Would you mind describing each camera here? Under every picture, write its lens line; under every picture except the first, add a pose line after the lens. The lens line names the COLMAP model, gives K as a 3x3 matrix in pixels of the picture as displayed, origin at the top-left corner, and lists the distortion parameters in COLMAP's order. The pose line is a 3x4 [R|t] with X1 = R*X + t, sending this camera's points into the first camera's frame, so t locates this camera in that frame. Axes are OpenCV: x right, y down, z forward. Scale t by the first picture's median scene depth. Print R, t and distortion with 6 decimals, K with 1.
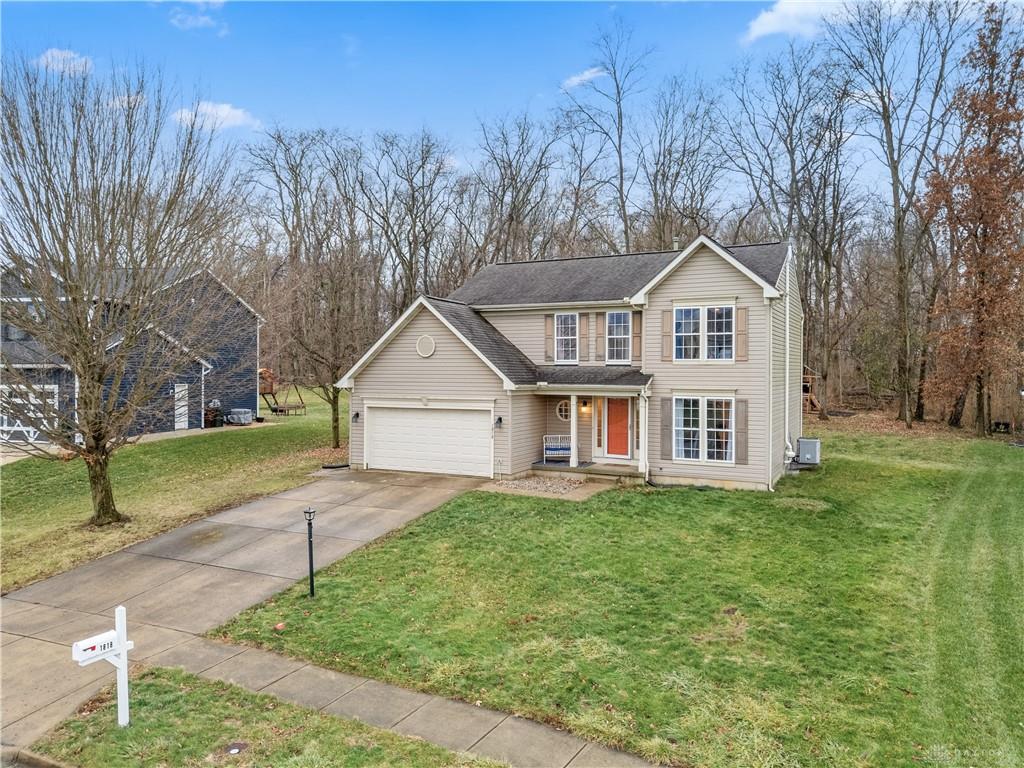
lens RADIAL K [[730.7, 0, 508.1], [0, 730.7, 380.5], [0, 0, 1]] dist [0.035497, -0.027333]
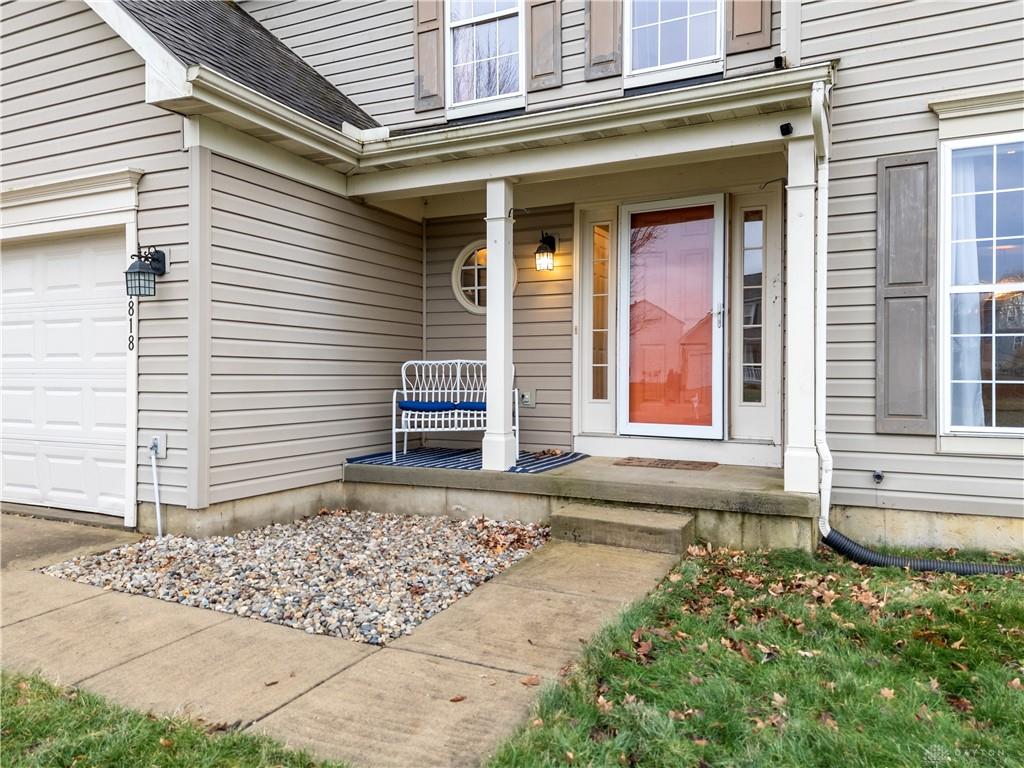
lens RADIAL K [[730.7, 0, 522.1], [0, 730.7, 388.8], [0, 0, 1]] dist [0.035497, -0.027333]
pose [[0.999642, -0.003670, 0.026486, 0.094479], [0.003626, 0.999992, 0.001693, 0.092645], [-0.026492, -0.001597, 0.999648, 0.777874]]
